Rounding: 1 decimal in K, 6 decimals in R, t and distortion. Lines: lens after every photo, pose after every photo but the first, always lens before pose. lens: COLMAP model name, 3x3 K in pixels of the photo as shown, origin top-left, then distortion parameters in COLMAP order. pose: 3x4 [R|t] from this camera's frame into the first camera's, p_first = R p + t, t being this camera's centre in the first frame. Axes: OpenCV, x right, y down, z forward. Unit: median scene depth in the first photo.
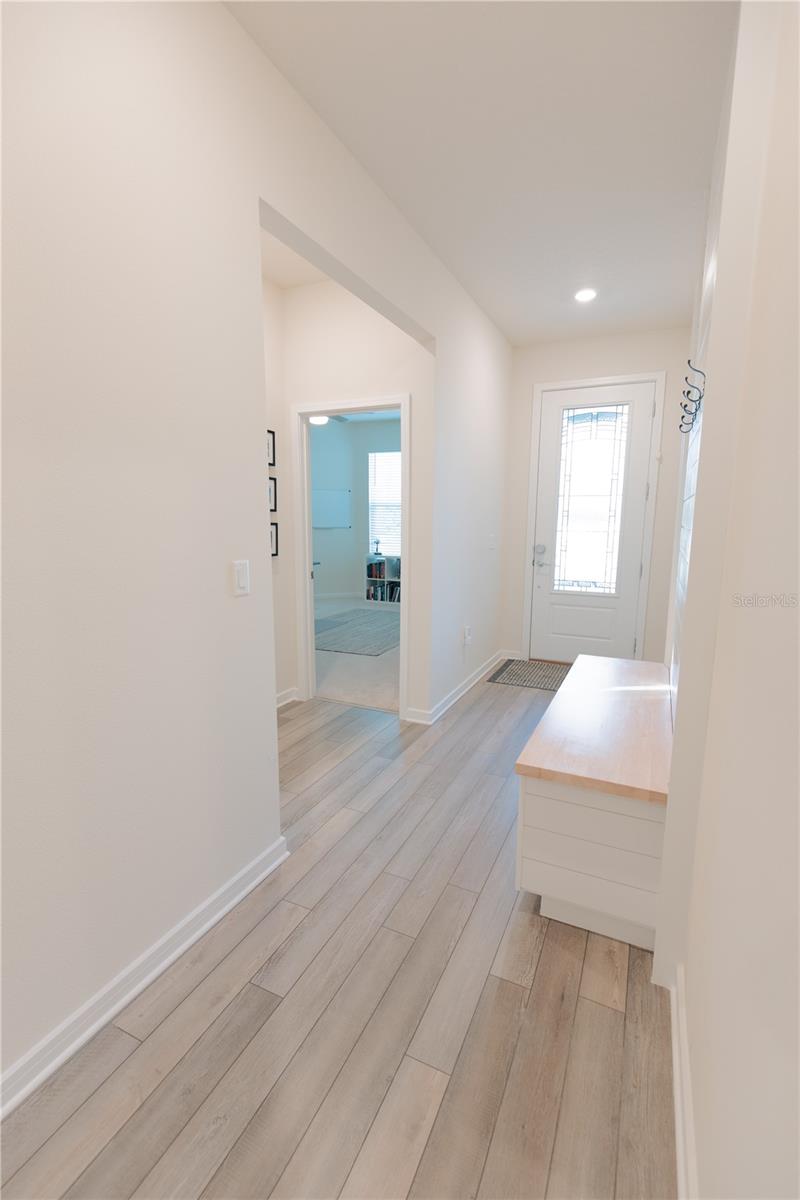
lens RADIAL K [[537.5, 0, 399.0], [0, 537.5, 602.4], [0, 0, 1]] dist [0.007926, -0.001219]
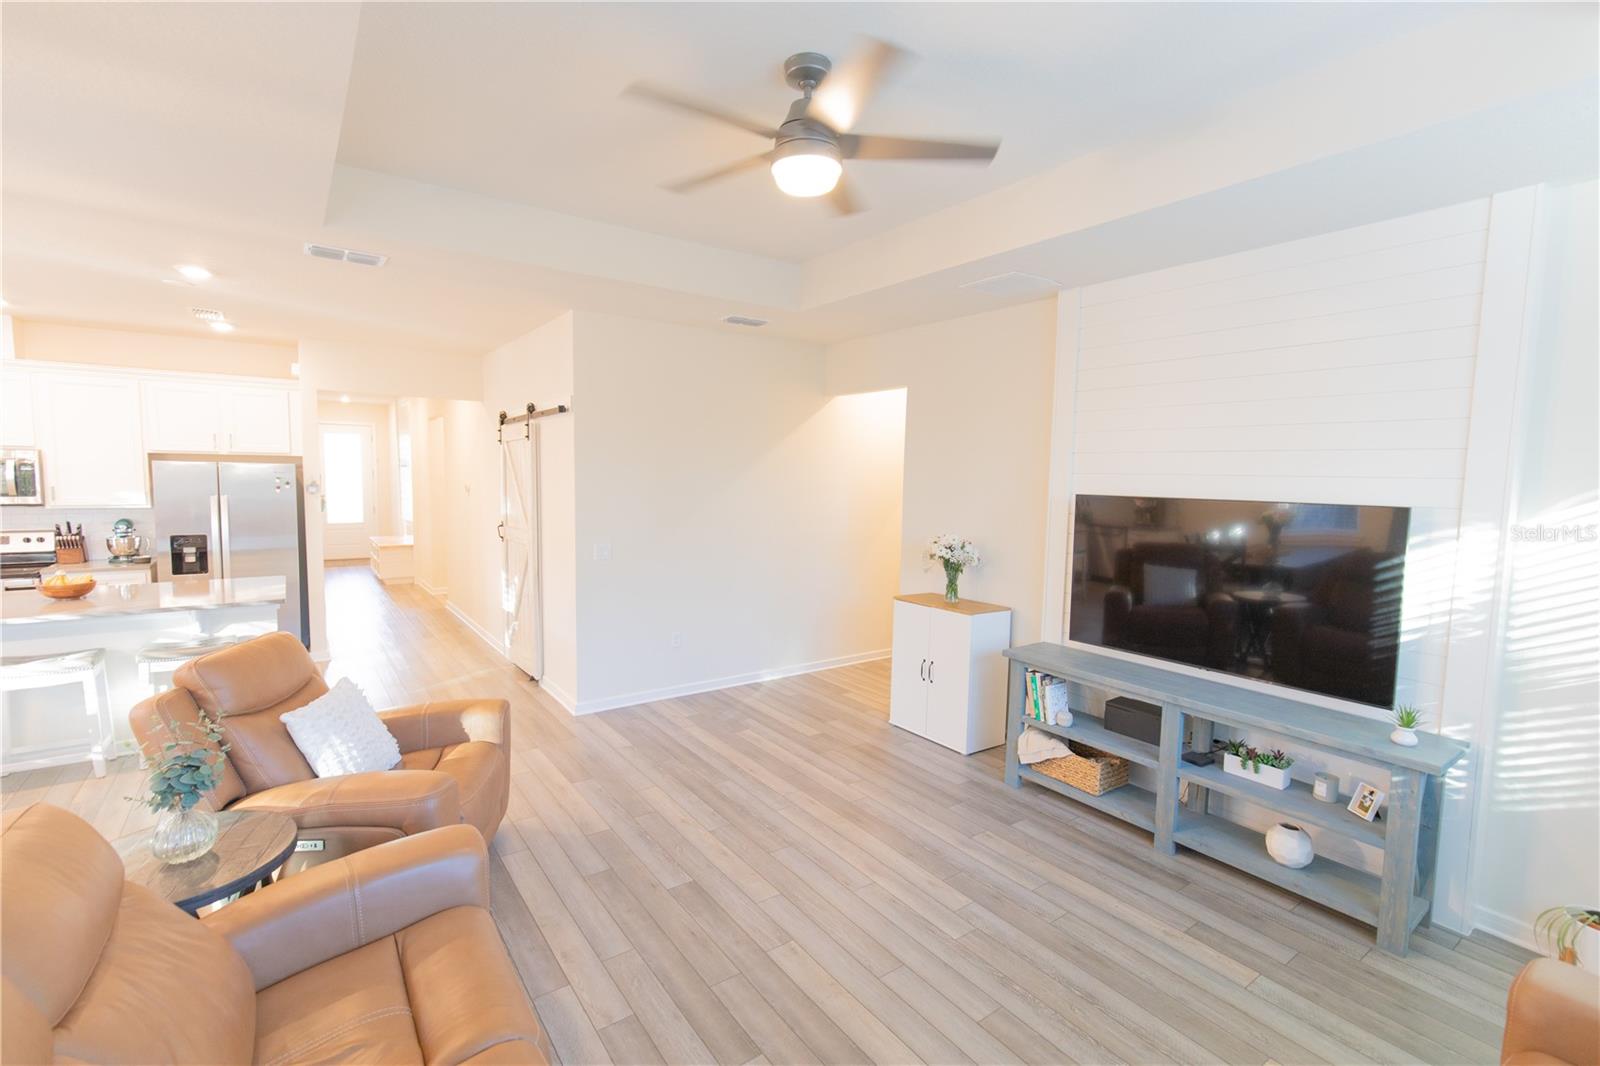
lens RADIAL K [[716.7, 0, 799.7], [0, 716.7, 530.7], [0, 0, 1]] dist [0.007926, -0.001219]
pose [[0.483301, -0.068604, 0.872762, -1.346681], [0.122120, 0.992461, 0.010388, 0.216966], [-0.866895, 0.101561, 0.488036, -2.022397]]
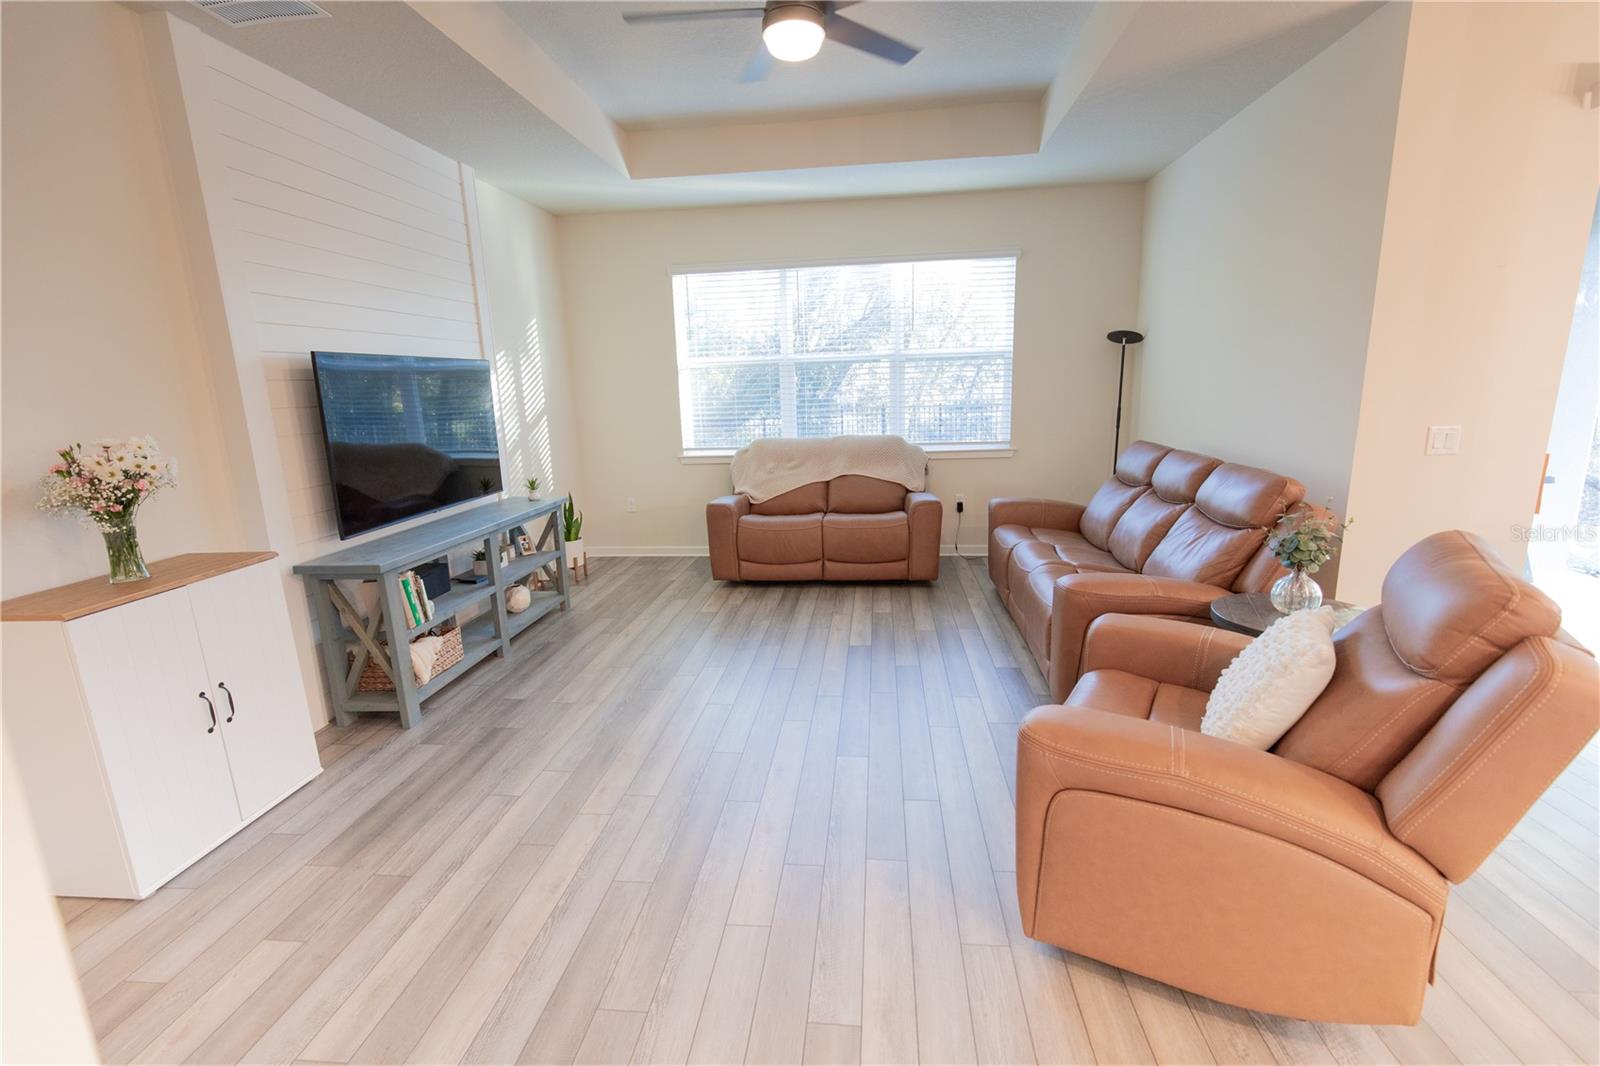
lens RADIAL K [[716.7, 0, 802.2], [0, 716.7, 531.7], [0, 0, 1]] dist [0.007926, -0.001219]
pose [[-0.943606, 0.090394, -0.318490, -0.571209], [-0.027073, 0.937713, 0.346353, 0.132143], [0.329961, 0.335444, -0.882385, -1.036484]]
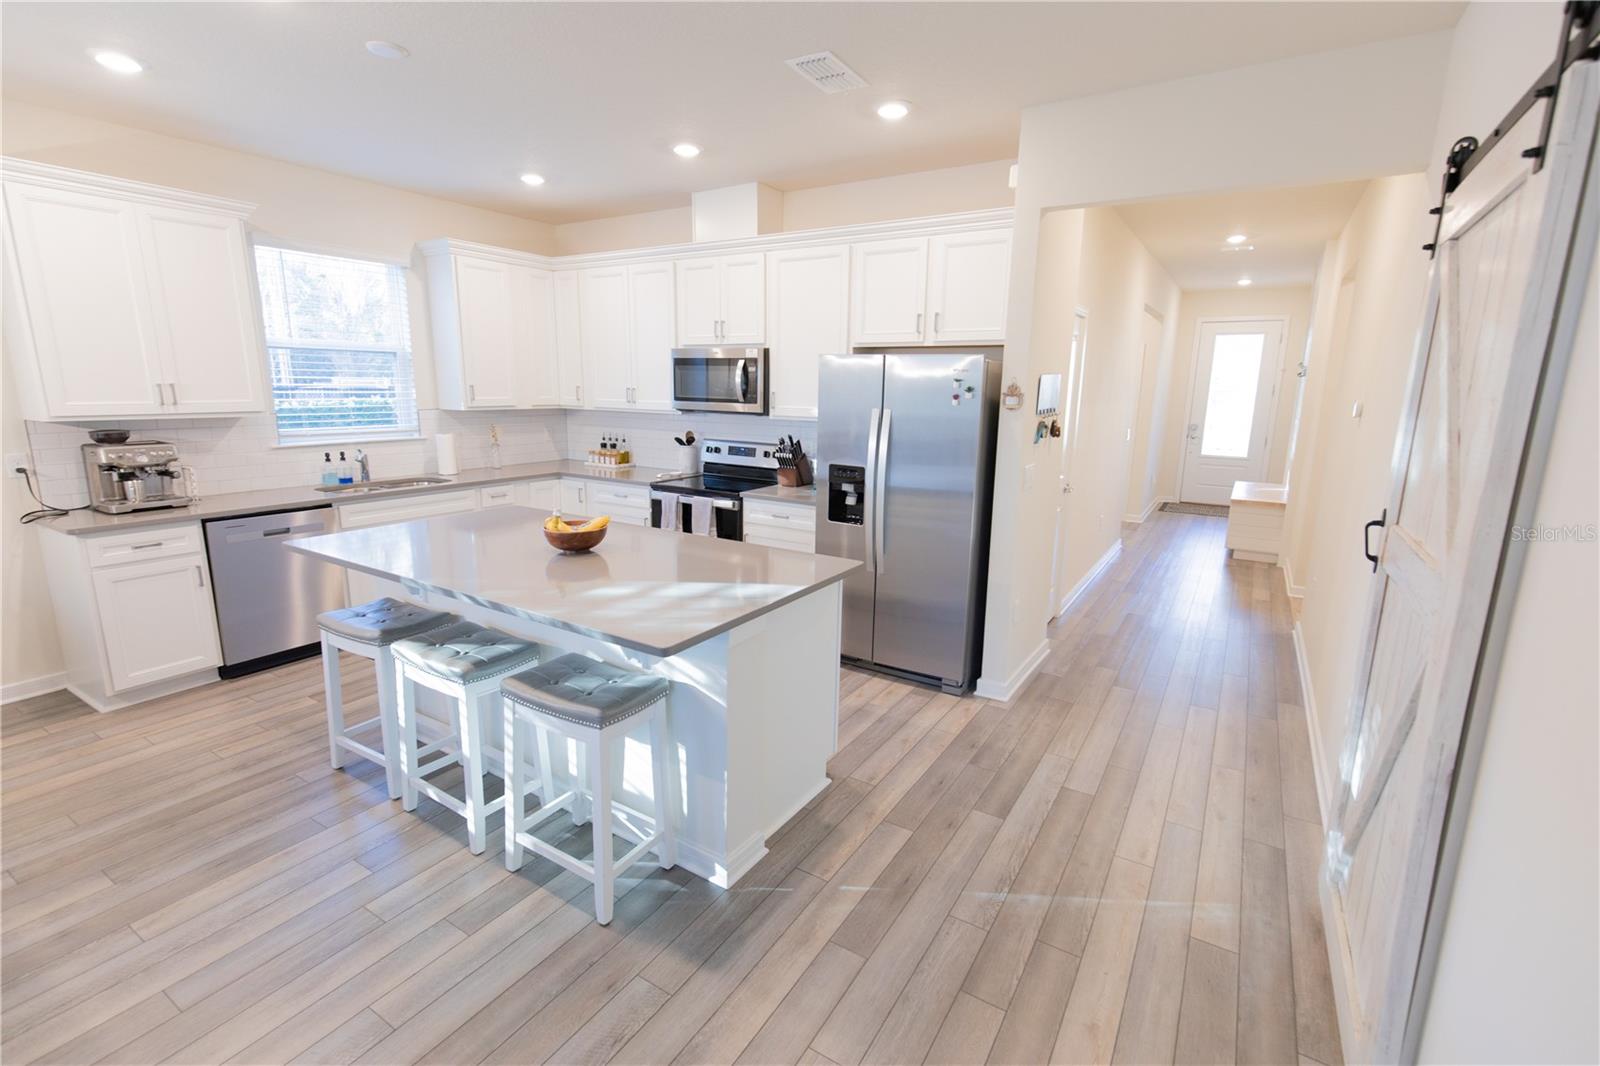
lens RADIAL K [[716.7, 0, 800.1], [0, 716.7, 528.0], [0, 0, 1]] dist [0.007926, -0.001219]
pose [[0.993199, 0.033435, -0.111528, -0.680911], [-0.028534, 0.998568, 0.045258, 0.139202], [0.112881, -0.041768, 0.992730, -1.287827]]
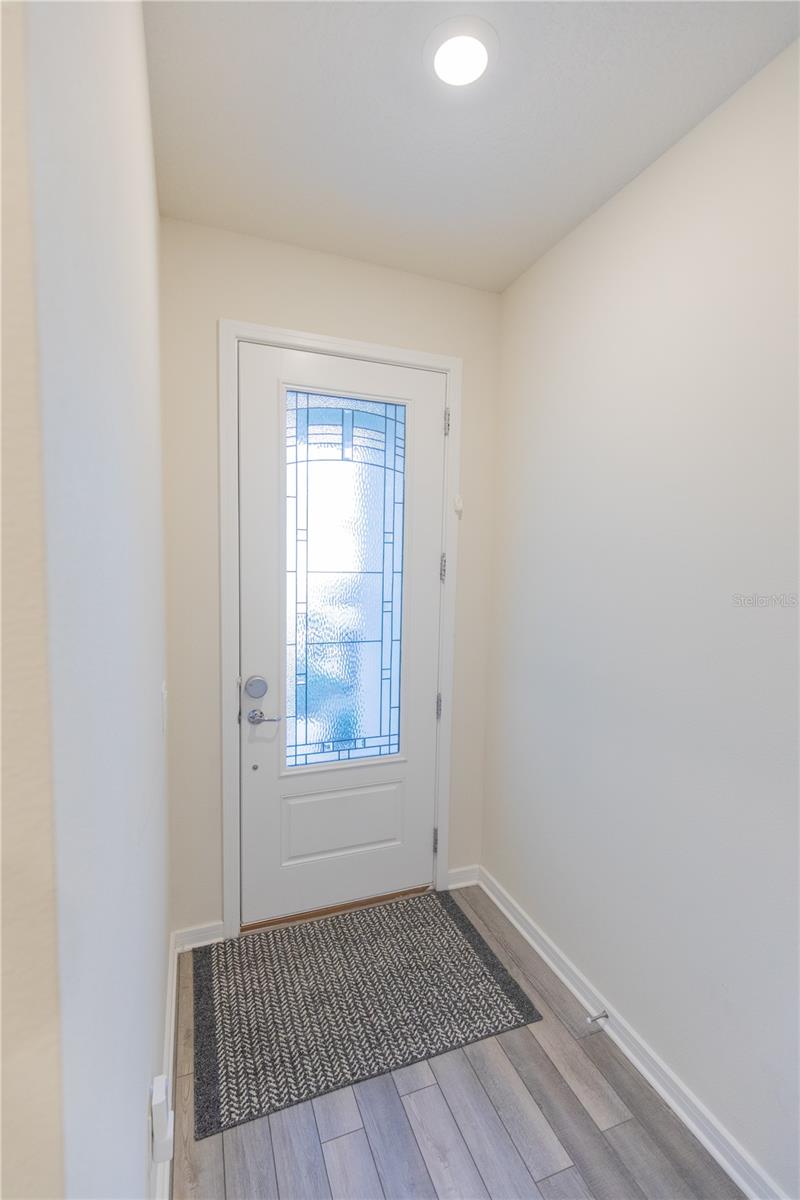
lens RADIAL K [[537.5, 0, 393.5], [0, 537.5, 601.0], [0, 0, 1]] dist [0.007926, -0.001219]
pose [[0.695007, -0.052187, 0.717107, 0.026917], [0.096783, 0.995076, -0.021384, -0.173673], [-0.712460, 0.084265, 0.696635, 0.690430]]
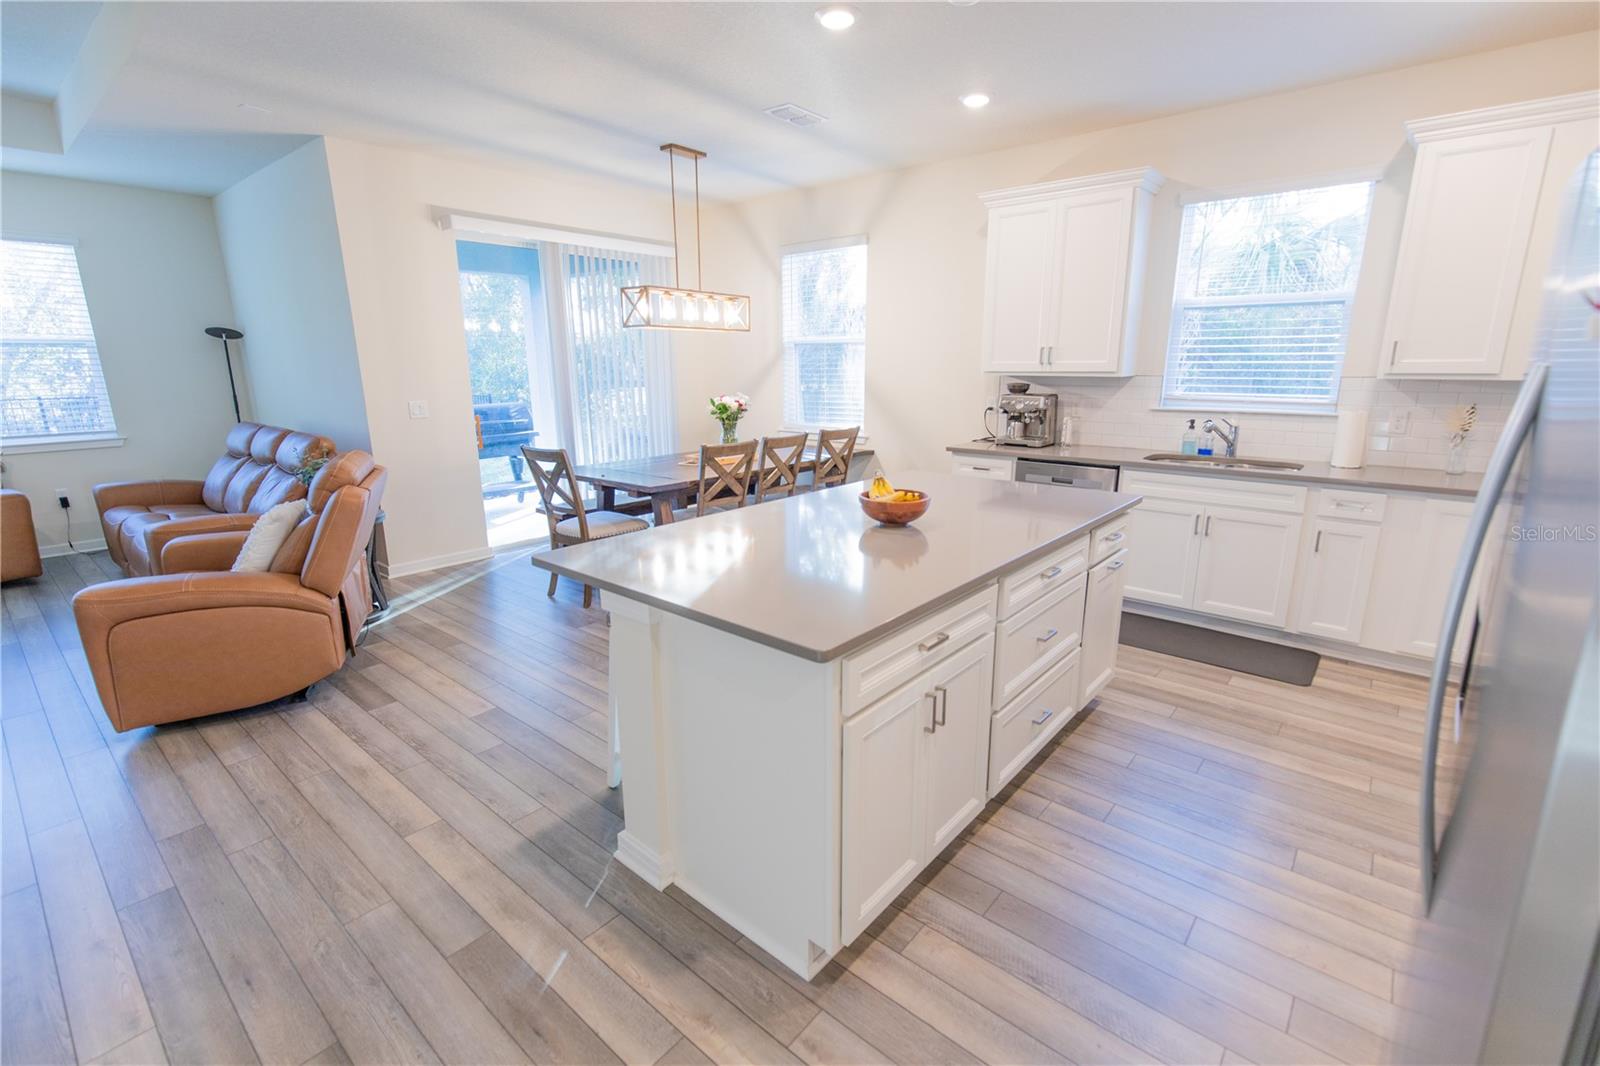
lens RADIAL K [[716.7, 0, 803.5], [0, 716.7, 530.7], [0, 0, 1]] dist [0.007926, -0.001219]
pose [[-0.254863, 0.224020, -0.940670, -0.389108], [-0.145576, 0.952818, 0.266355, 0.056679], [0.955956, 0.204823, -0.210226, -0.582034]]
